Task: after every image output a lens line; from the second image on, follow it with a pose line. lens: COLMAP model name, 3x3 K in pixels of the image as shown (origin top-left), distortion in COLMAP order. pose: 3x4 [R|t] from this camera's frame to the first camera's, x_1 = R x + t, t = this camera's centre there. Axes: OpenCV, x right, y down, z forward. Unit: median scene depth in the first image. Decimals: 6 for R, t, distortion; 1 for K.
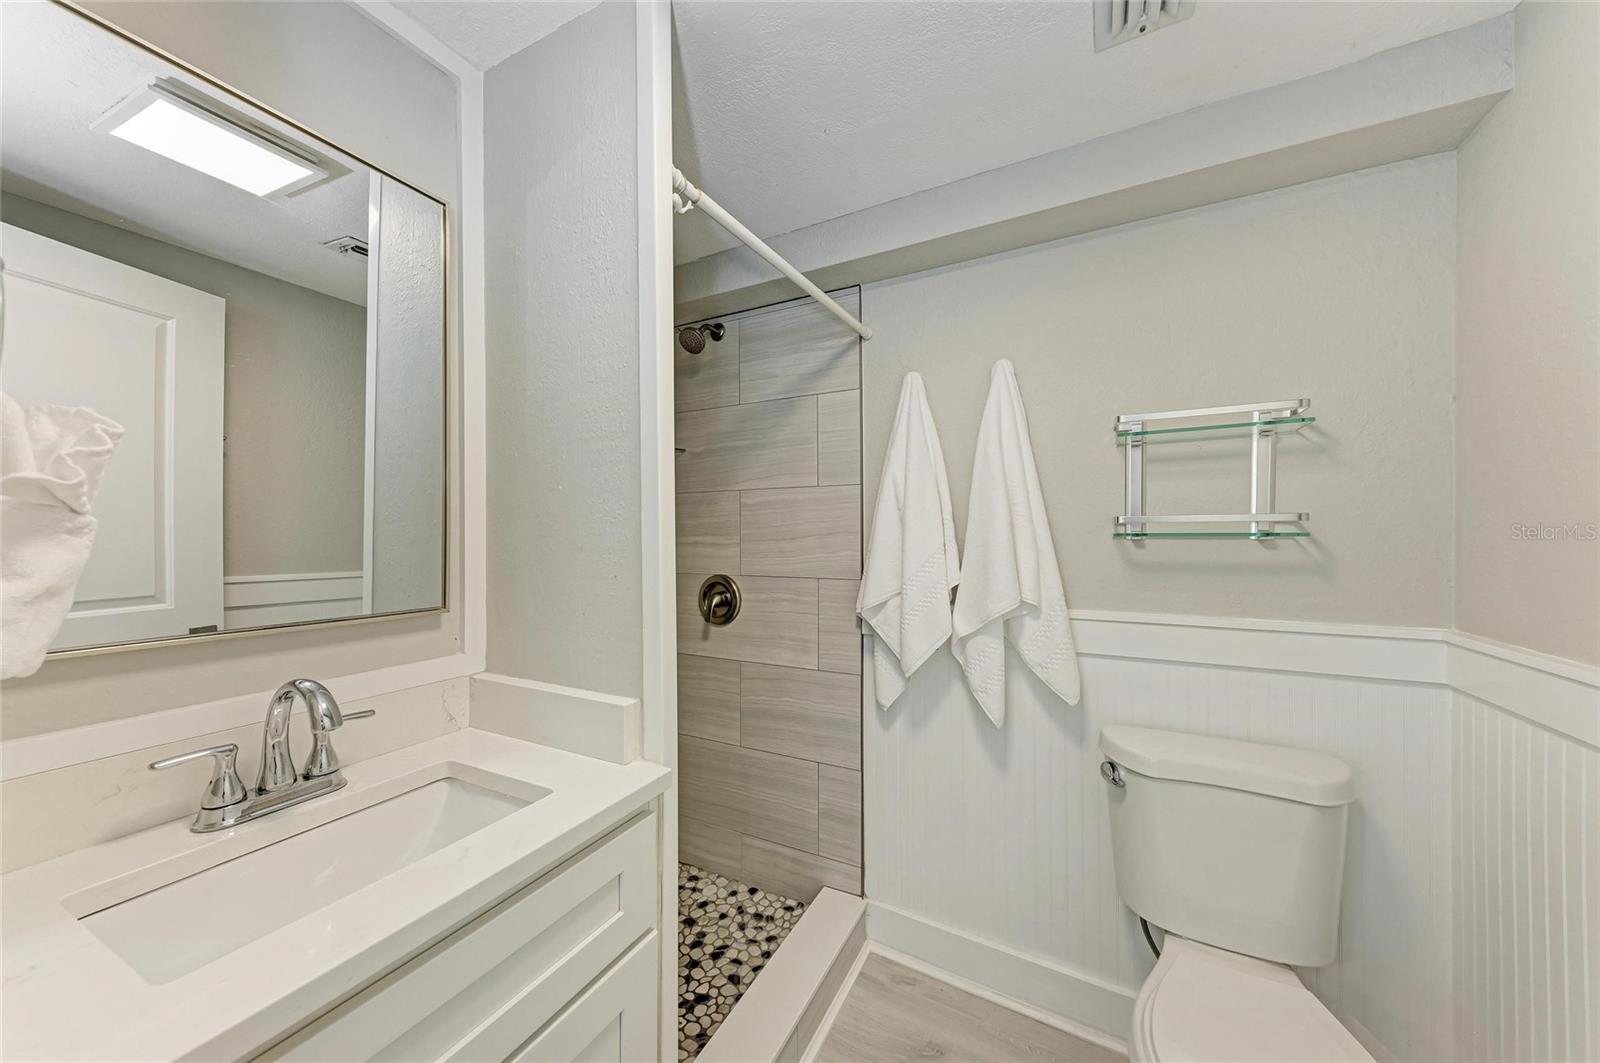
lens RADIAL K [[546.5, 0, 792.8], [0, 546.5, 538.4], [0, 0, 1]] dist [0.014428, -0.001795]
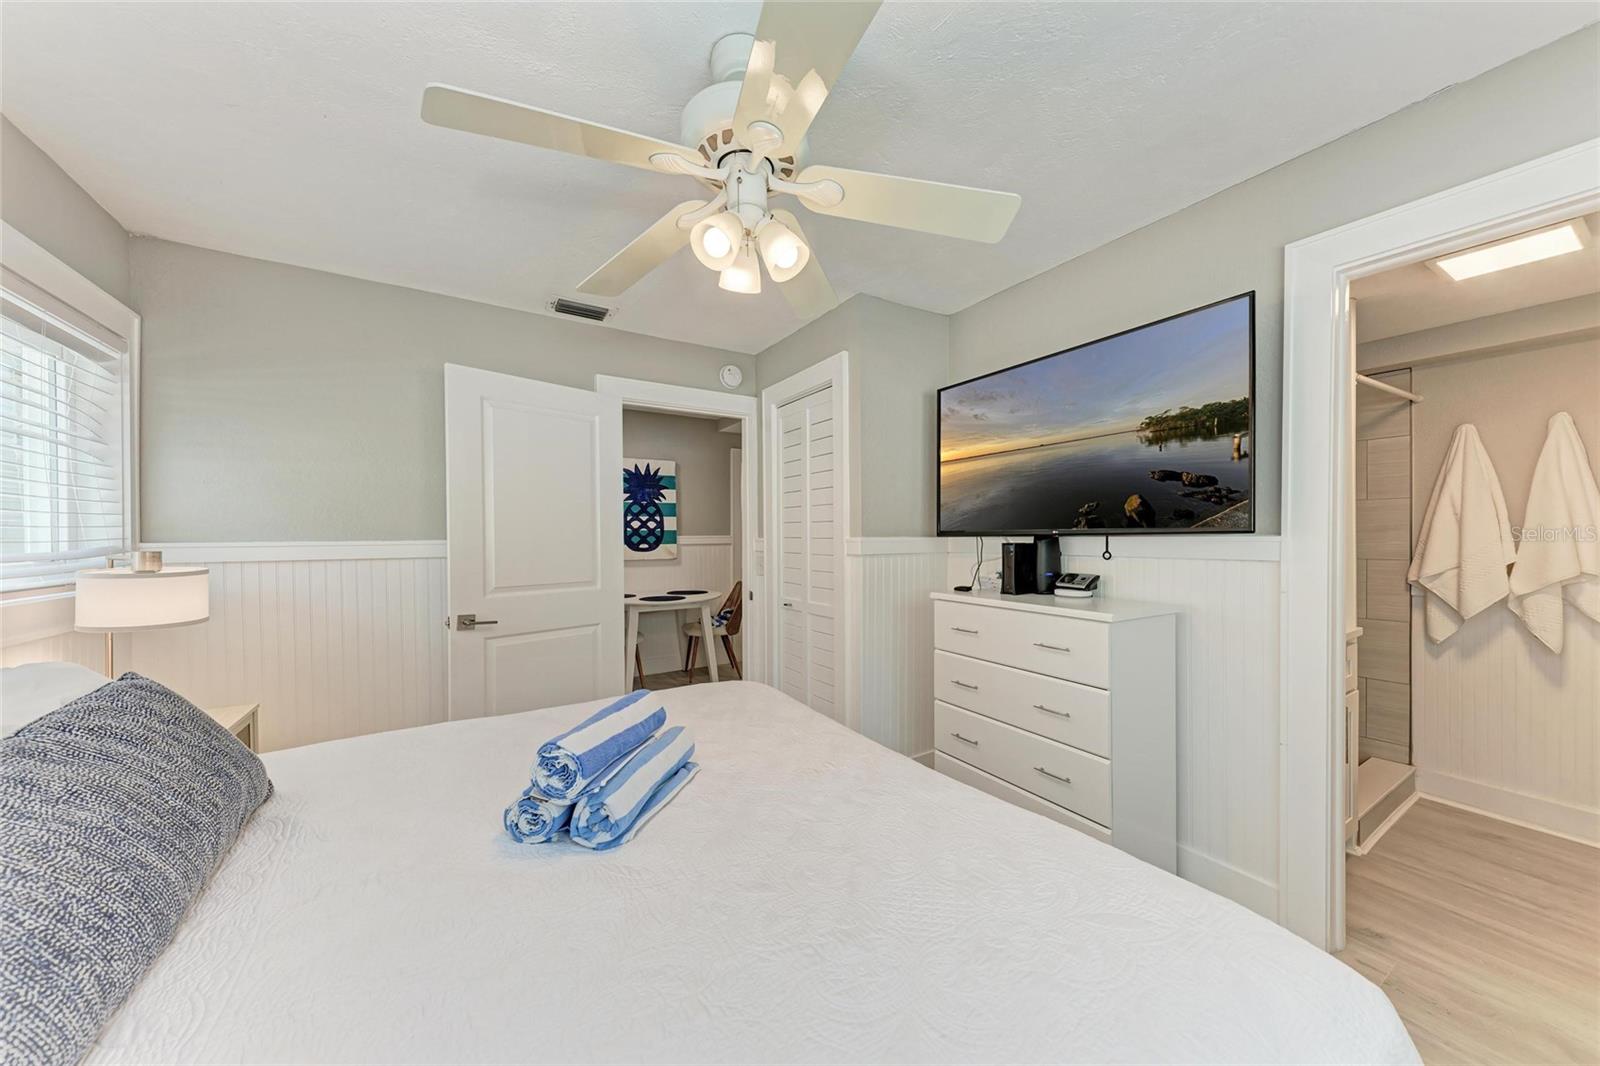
lens RADIAL K [[546.5, 0, 808.3], [0, 546.5, 539.5], [0, 0, 1]] dist [0.014428, -0.001795]
pose [[0.863629, 0.004148, -0.504110, -0.612254], [0.000539, 0.999958, 0.009152, 0.003078], [0.504127, -0.008176, 0.863591, -1.330582]]
